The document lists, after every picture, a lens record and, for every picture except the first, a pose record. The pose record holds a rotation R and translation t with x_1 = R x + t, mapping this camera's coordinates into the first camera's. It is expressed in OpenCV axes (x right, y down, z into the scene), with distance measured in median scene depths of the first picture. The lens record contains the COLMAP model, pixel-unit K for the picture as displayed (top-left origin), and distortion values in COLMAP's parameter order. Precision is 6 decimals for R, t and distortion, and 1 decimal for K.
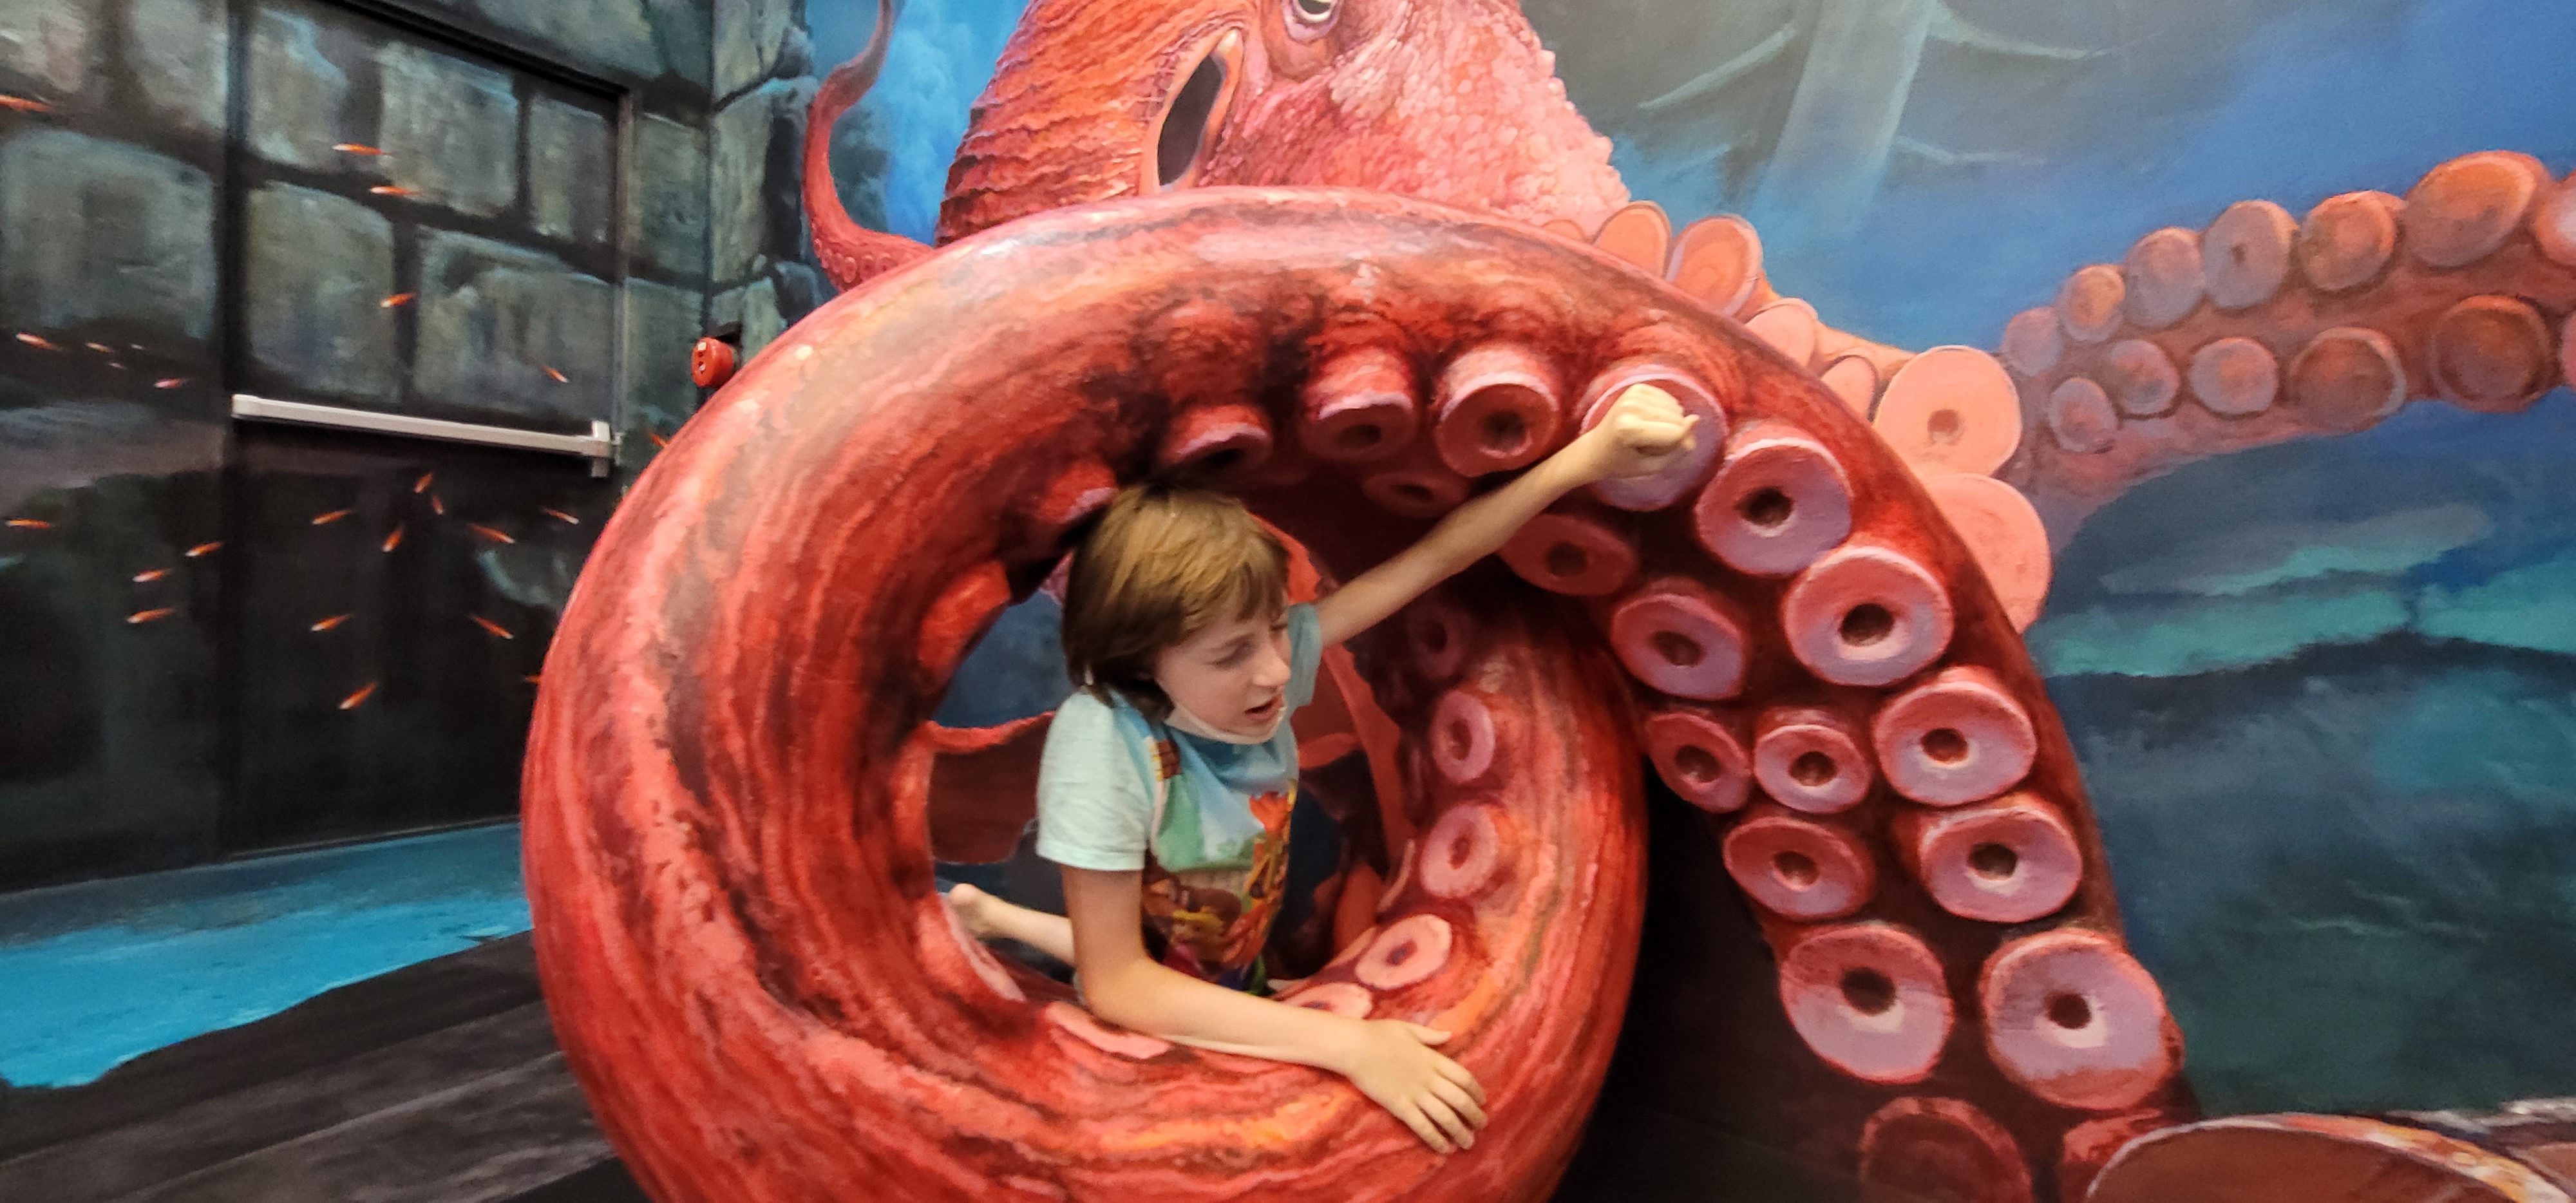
lens RADIAL K [[1047.8, 0, 1284.2], [0, 1047.8, 608.0], [0, 0, 1]] dist [-0.004559, 0.000095]
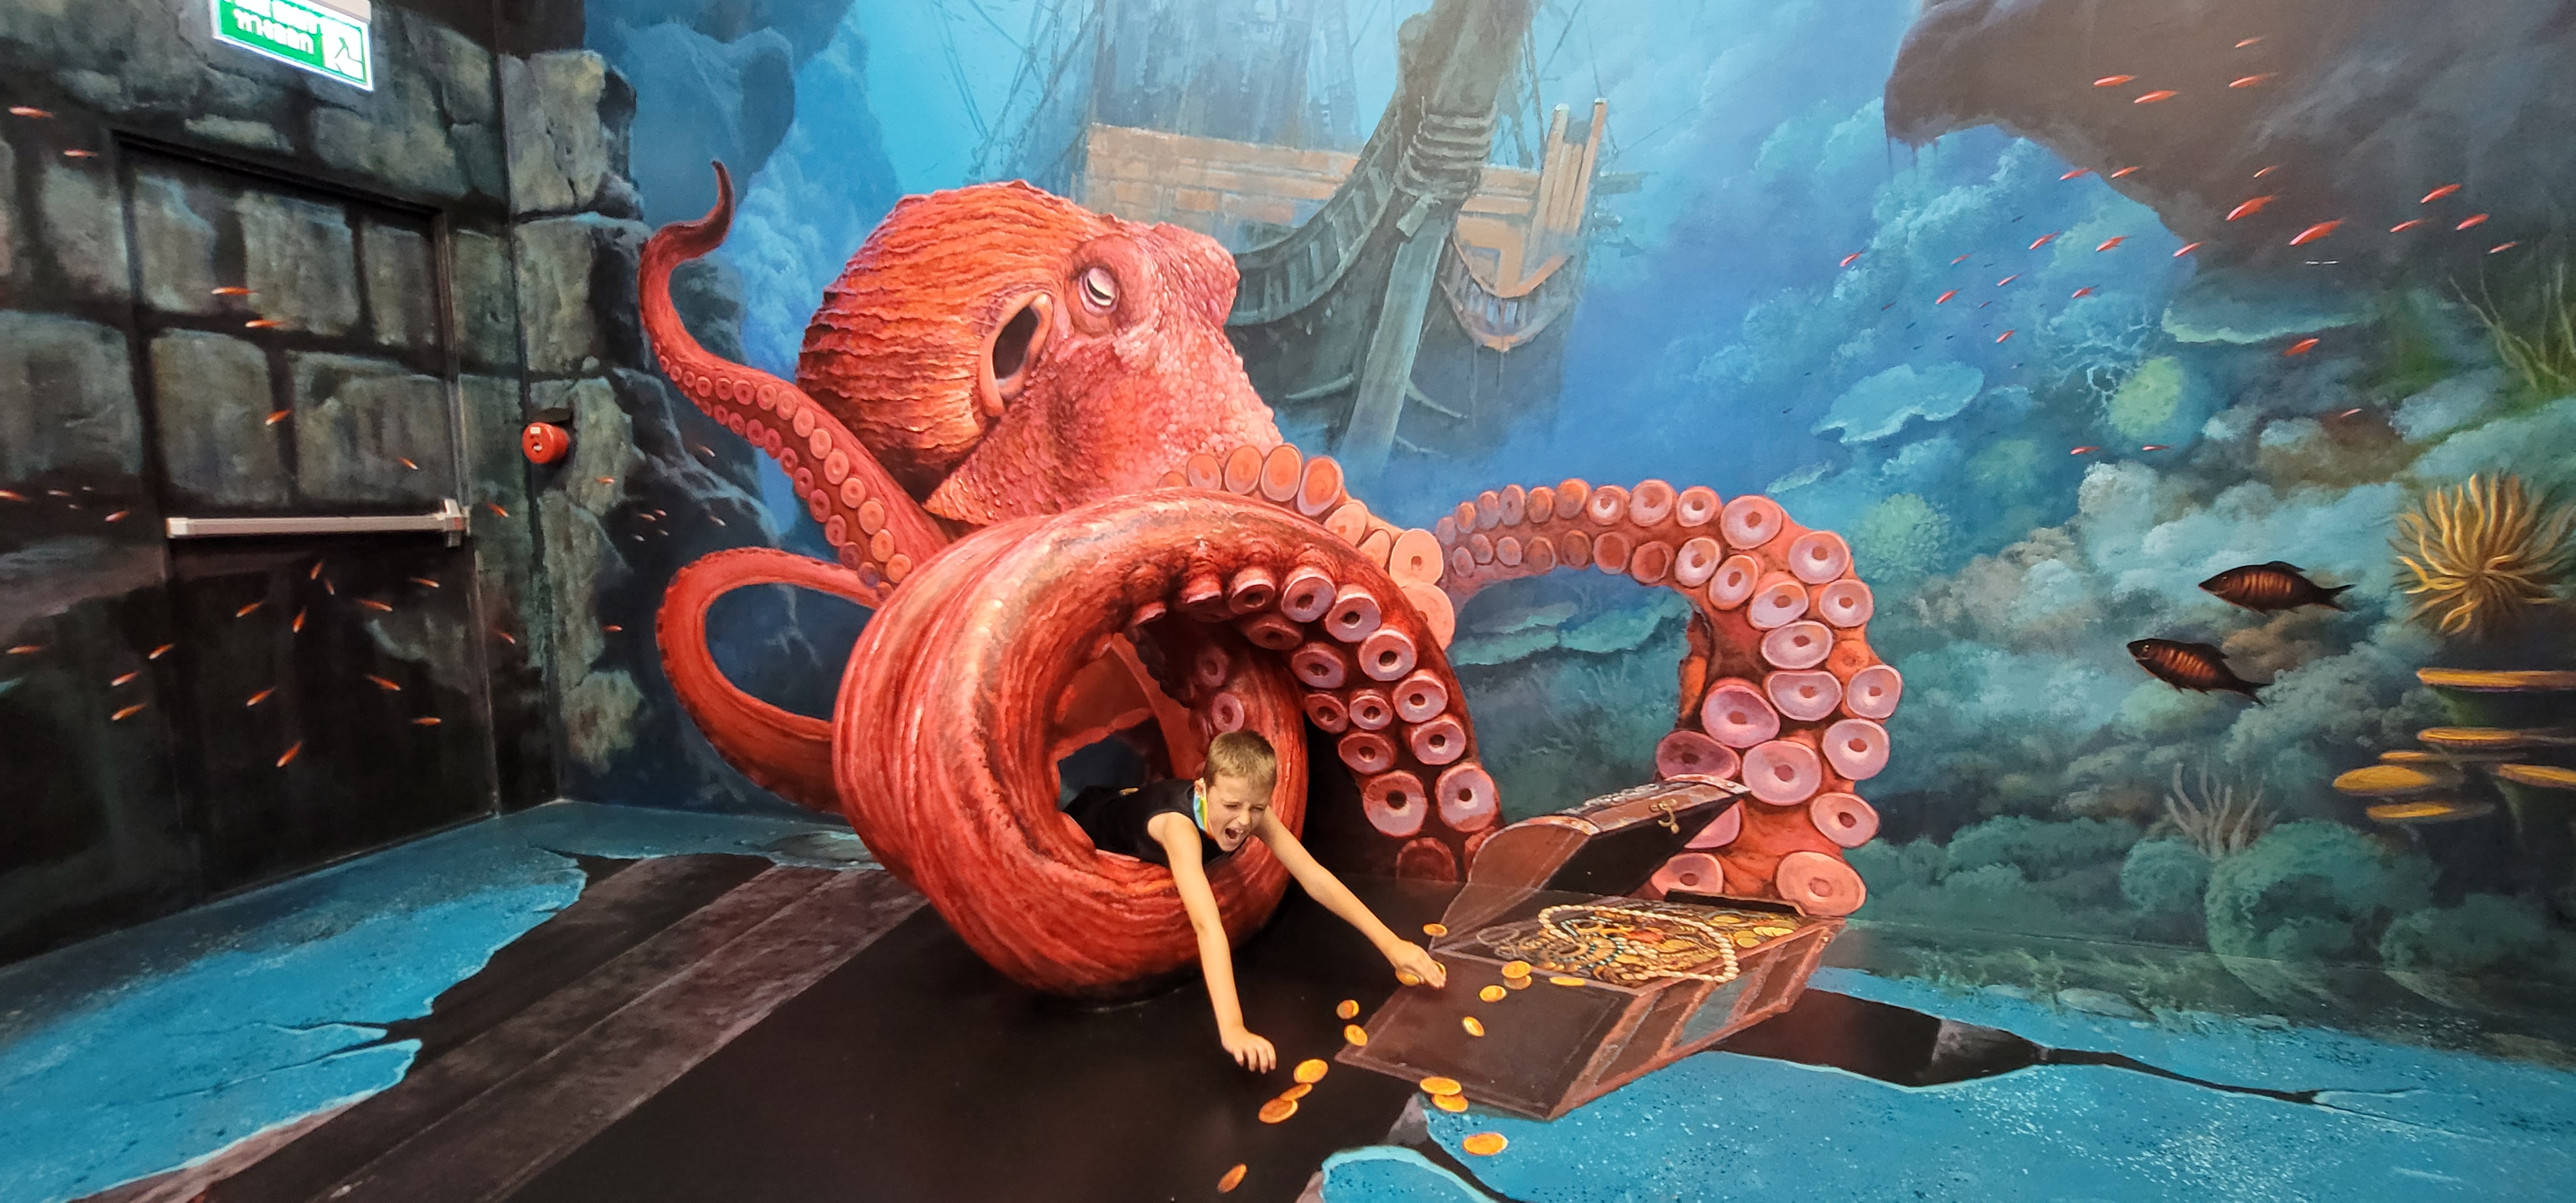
lens RADIAL K [[1047.8, 0, 1287.3], [0, 1047.8, 598.9], [0, 0, 1]] dist [-0.004559, 0.000095]
pose [[0.928496, -0.073594, 0.363976, -0.431751], [0.043493, 0.994971, 0.090229, -0.268411], [-0.368785, -0.067947, 0.927028, -0.926903]]
